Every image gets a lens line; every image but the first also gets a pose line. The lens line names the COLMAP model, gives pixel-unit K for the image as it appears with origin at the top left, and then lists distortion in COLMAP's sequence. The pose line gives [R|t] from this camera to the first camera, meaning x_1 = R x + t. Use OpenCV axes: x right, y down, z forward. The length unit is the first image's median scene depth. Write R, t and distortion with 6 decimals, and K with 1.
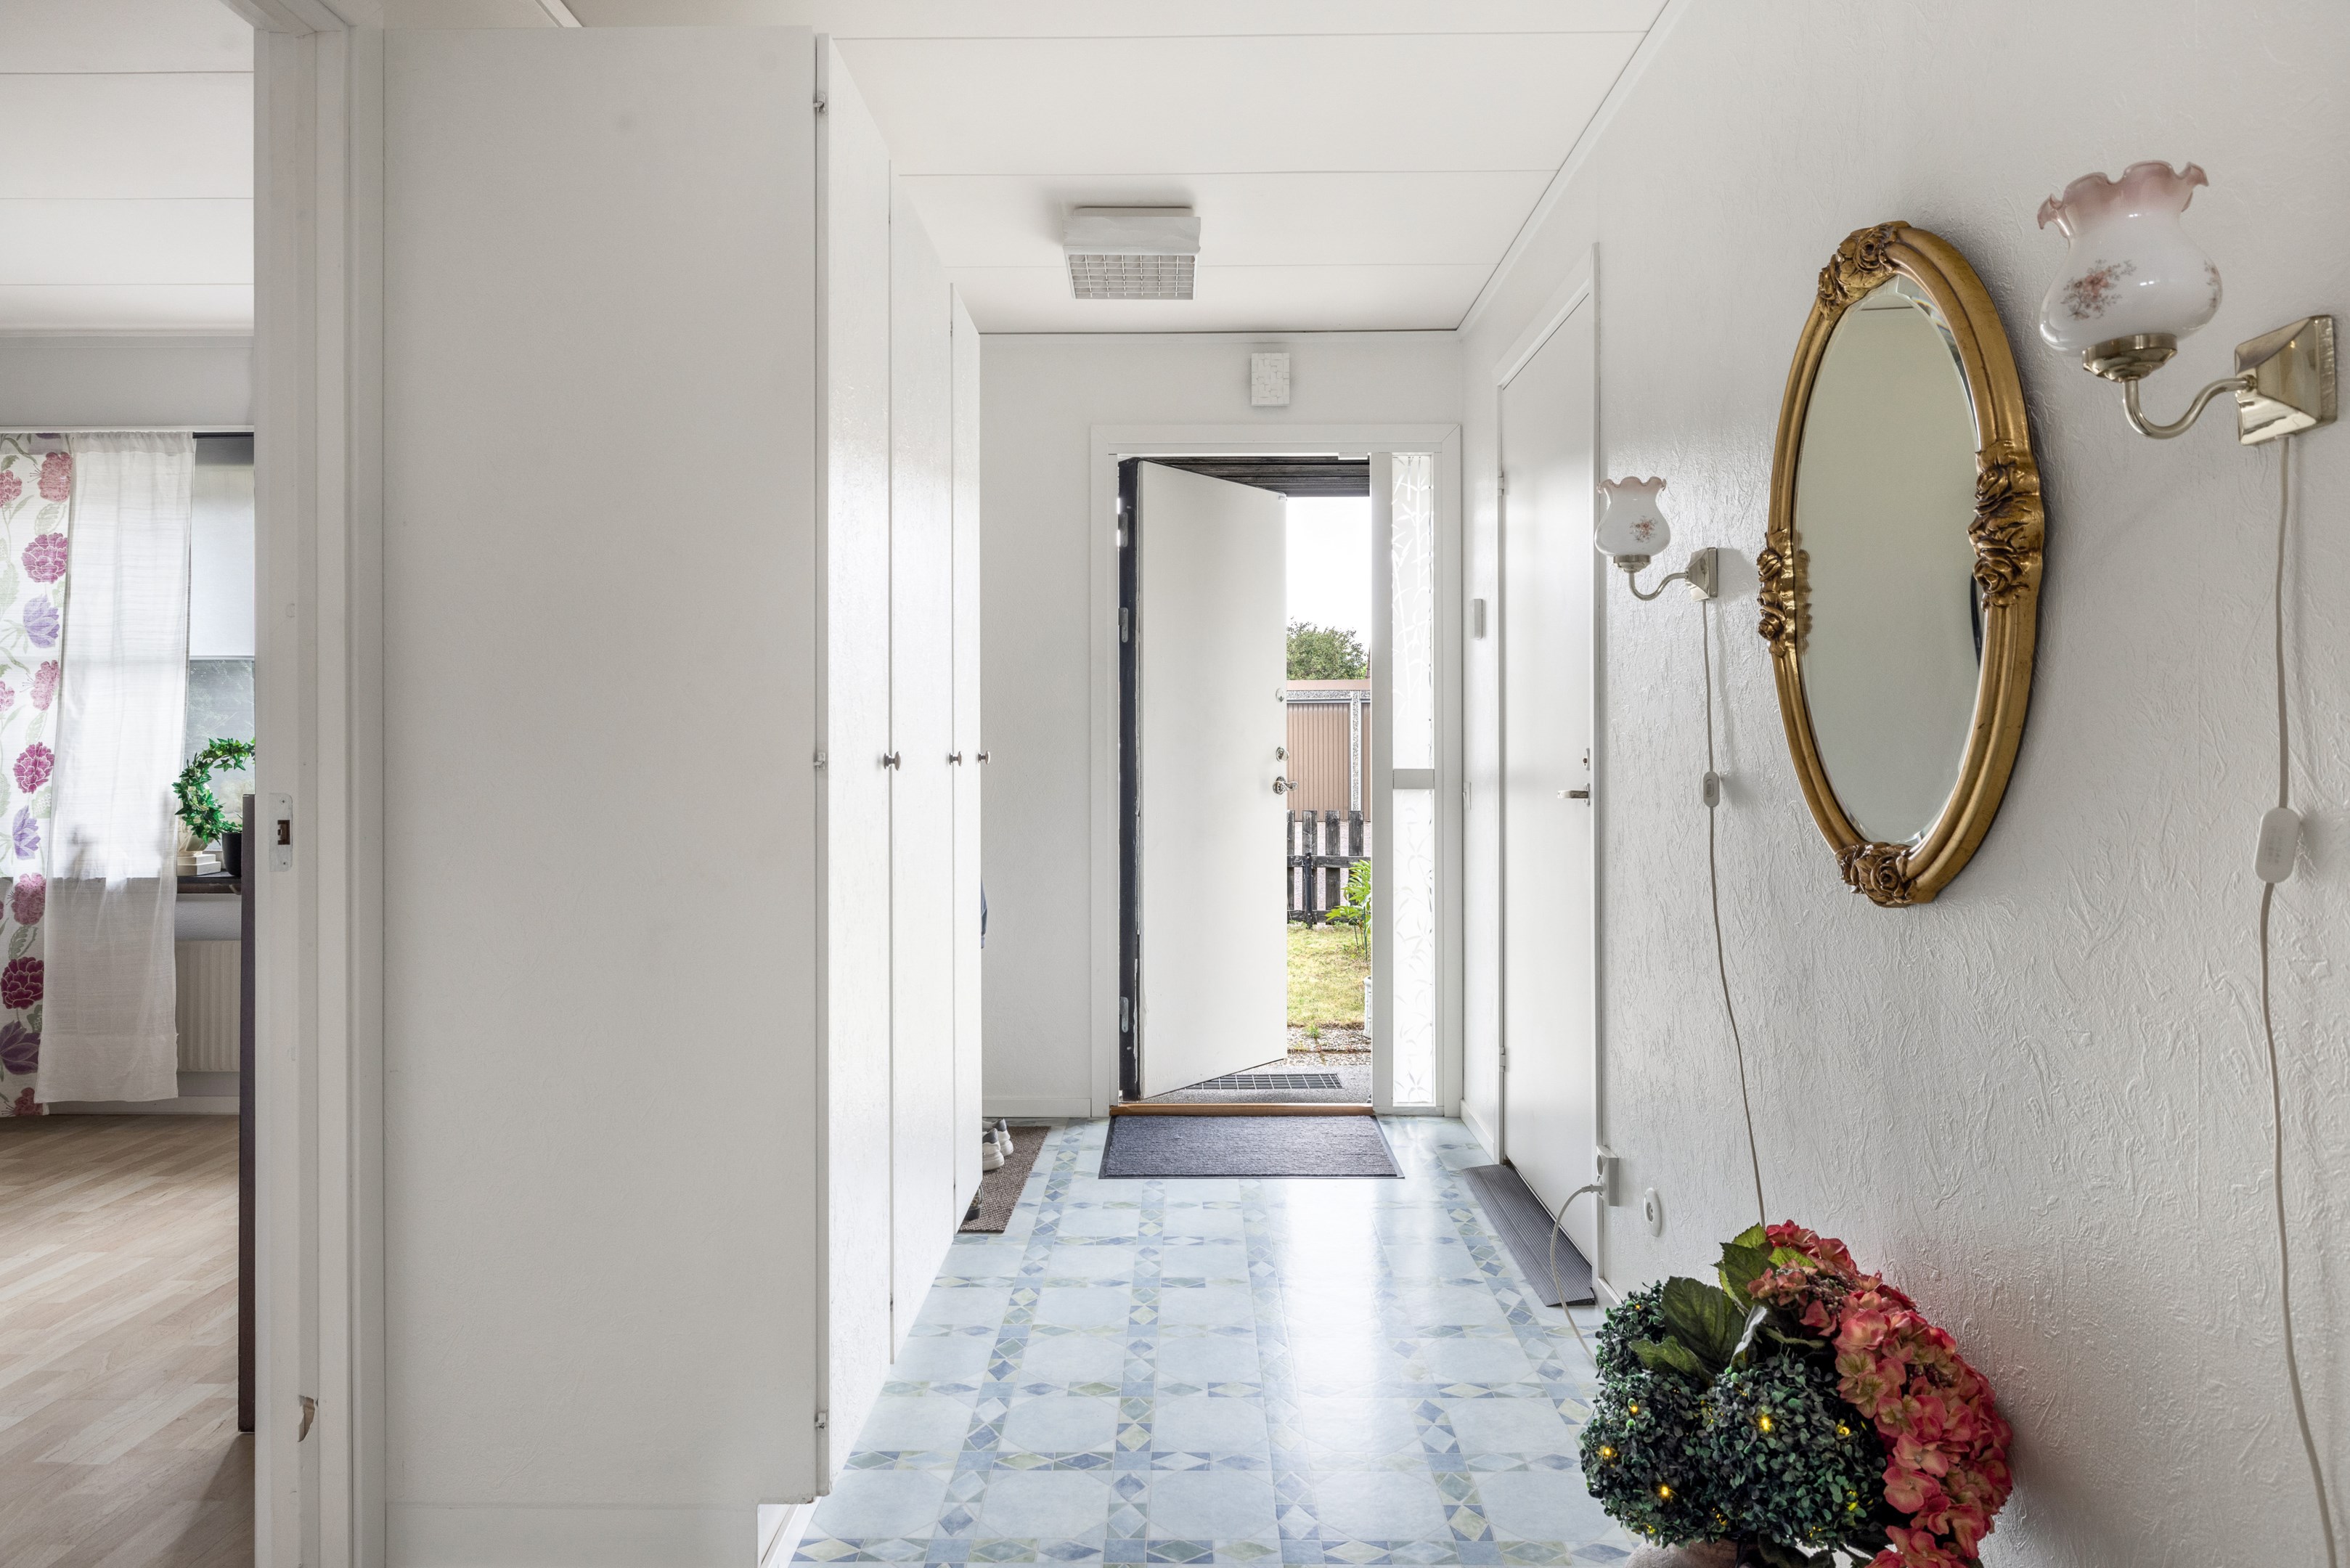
lens RADIAL K [[1370.0, 0, 1165.0], [0, 1370.0, 764.5], [0, 0, 1]] dist [-0.003793, -0.000027]
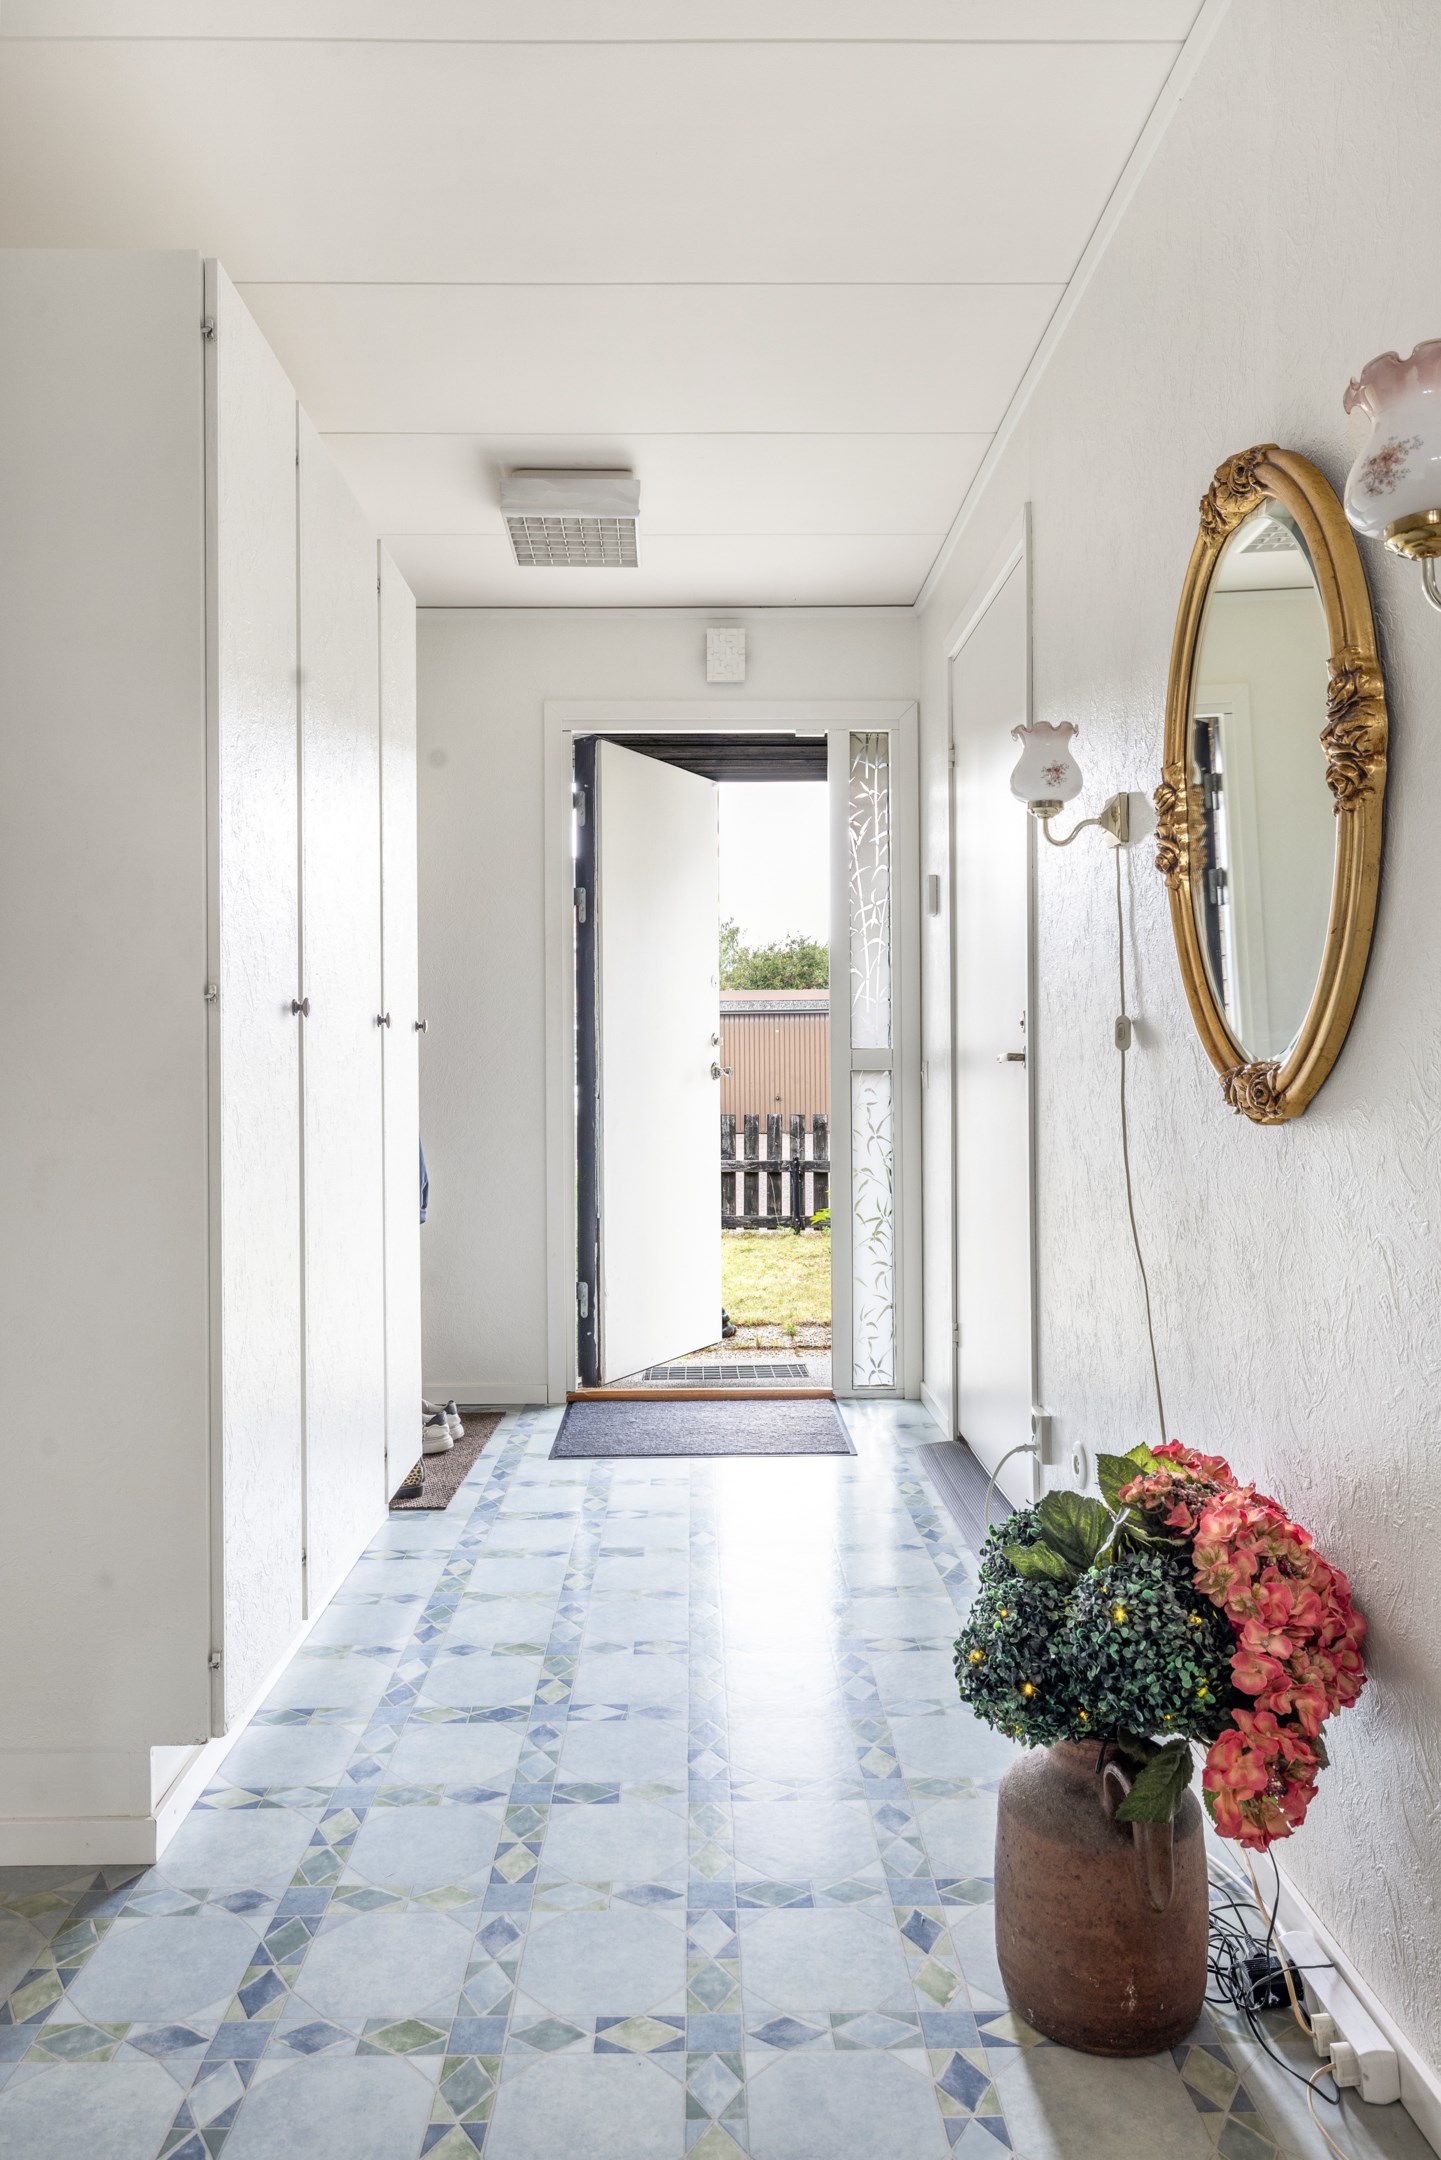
lens RADIAL K [[1396.6, 0, 706.0], [0, 1396.6, 1083.3], [0, 0, 1]] dist [-0.000363, -0.001495]
pose [[0.999600, -0.004523, 0.027924, 0.103421], [0.004503, 0.999990, 0.000757, 0.084508], [-0.027927, -0.000631, 0.999610, -0.024476]]
